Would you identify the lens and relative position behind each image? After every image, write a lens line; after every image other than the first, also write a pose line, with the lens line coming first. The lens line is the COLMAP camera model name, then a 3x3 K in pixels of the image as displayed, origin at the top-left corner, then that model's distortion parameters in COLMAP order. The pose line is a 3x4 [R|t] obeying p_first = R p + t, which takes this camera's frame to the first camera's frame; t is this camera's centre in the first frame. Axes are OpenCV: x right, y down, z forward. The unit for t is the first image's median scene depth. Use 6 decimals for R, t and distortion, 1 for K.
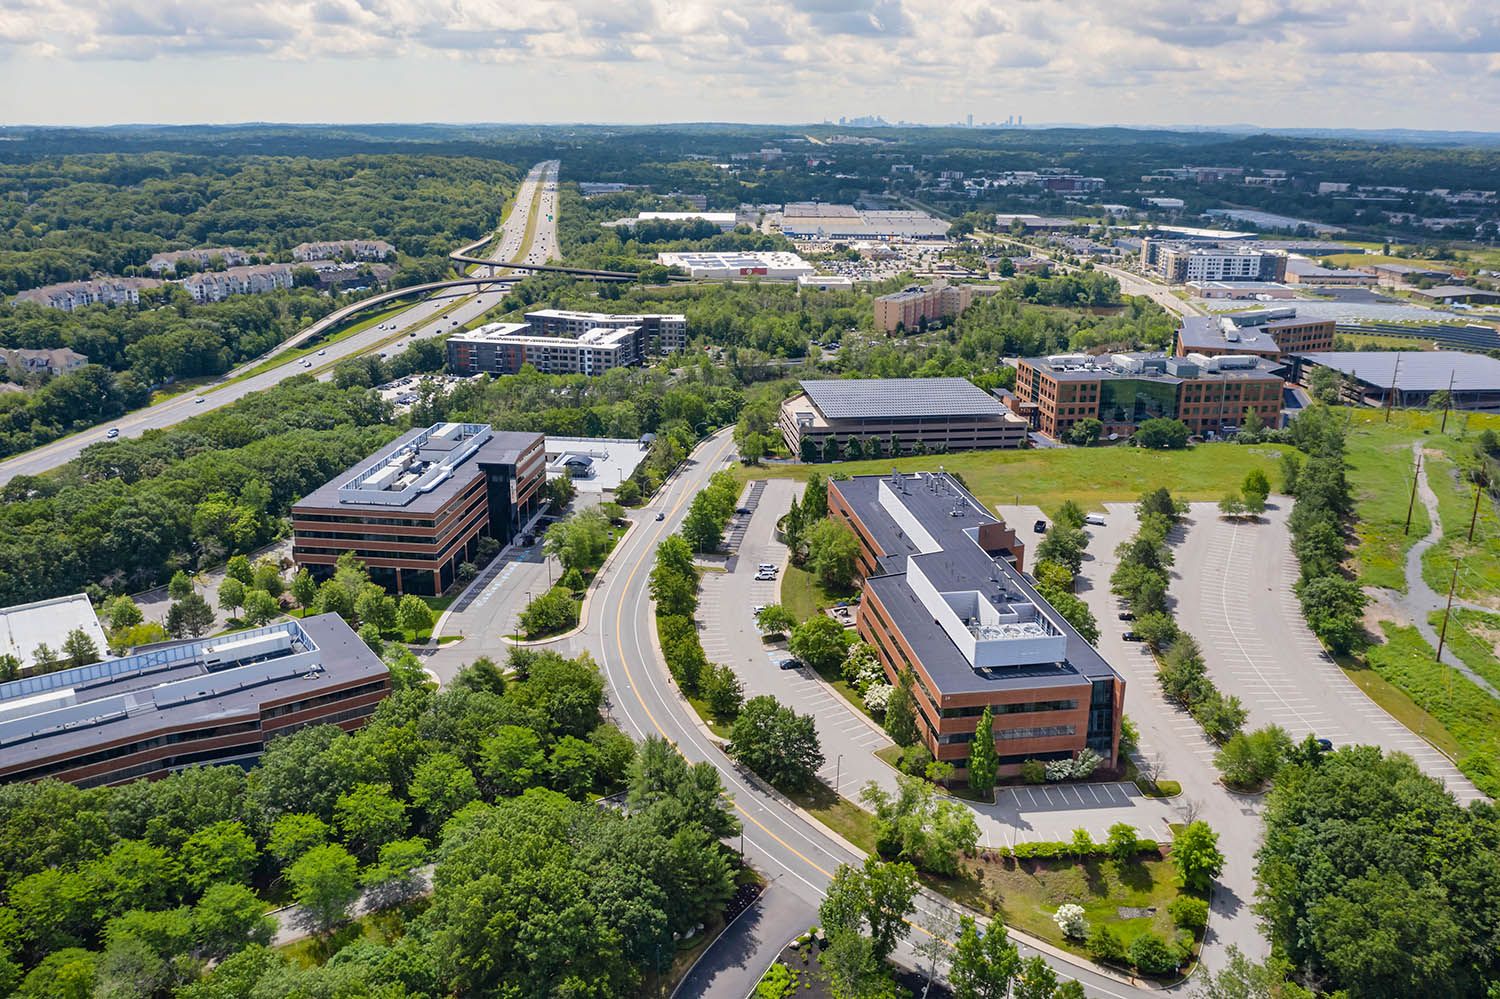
lens RADIAL K [[1195.0, 0, 750.0], [0, 1195.0, 499.5], [0, 0, 1]] dist [0.000739, 0.000499]
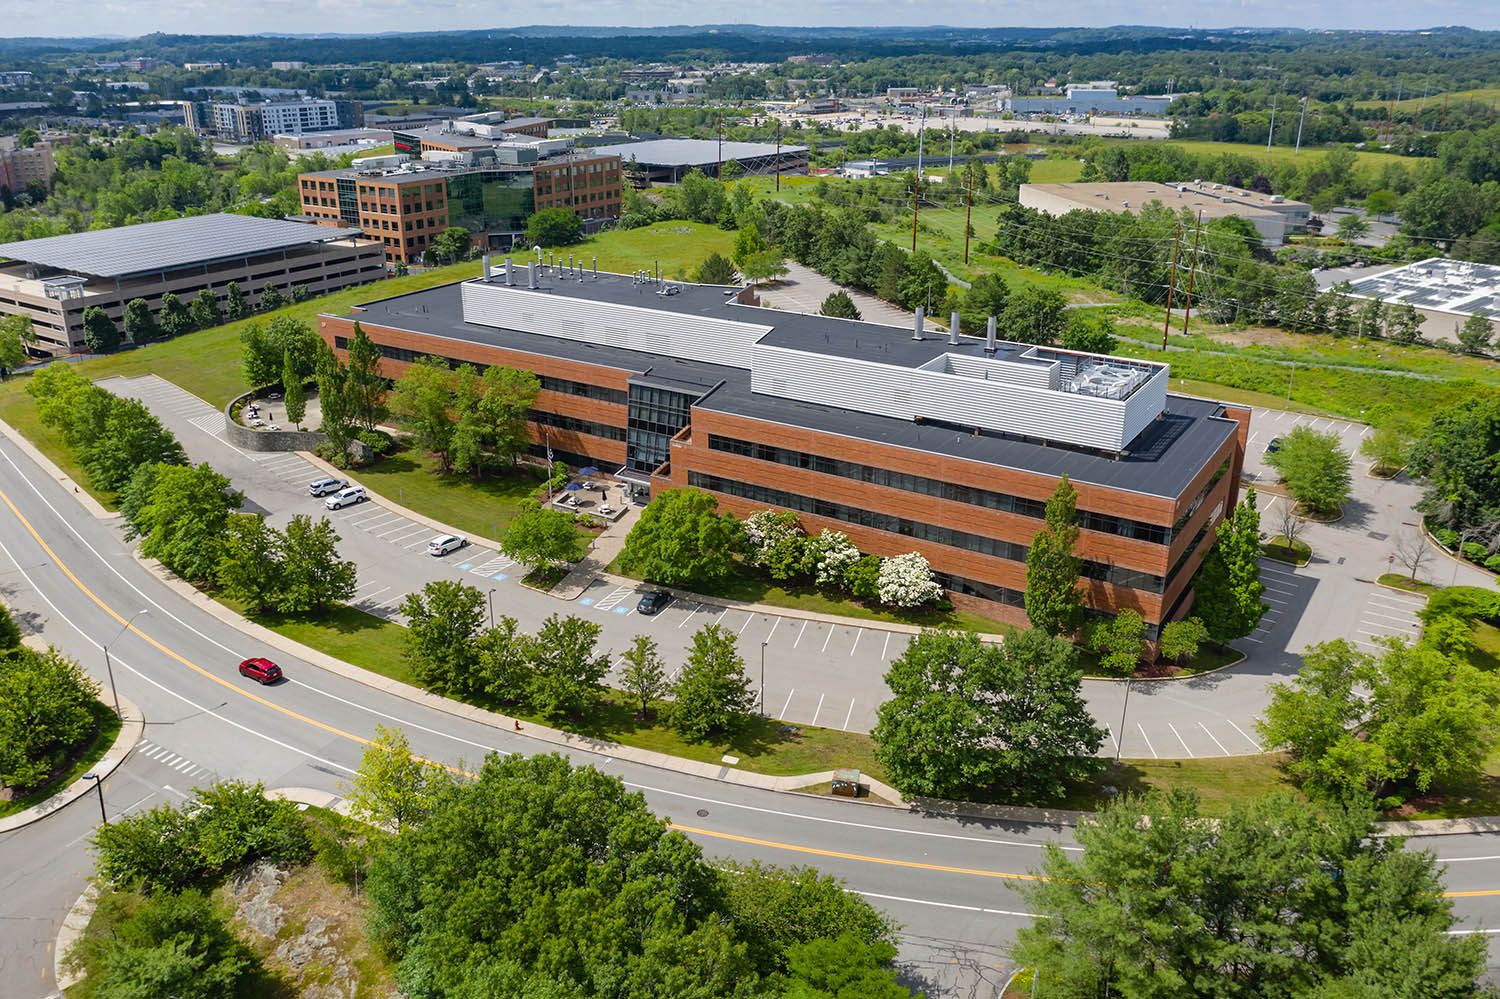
lens RADIAL K [[1201.7, 0, 750.0], [0, 1201.7, 499.5], [0, 0, 1]] dist [-0.049738, -0.000186]
pose [[0.659285, -0.284648, 0.695930, -0.156806], [0.235668, 0.957161, 0.168237, 0.012534], [-0.714005, 0.053093, 0.698124, 0.349930]]
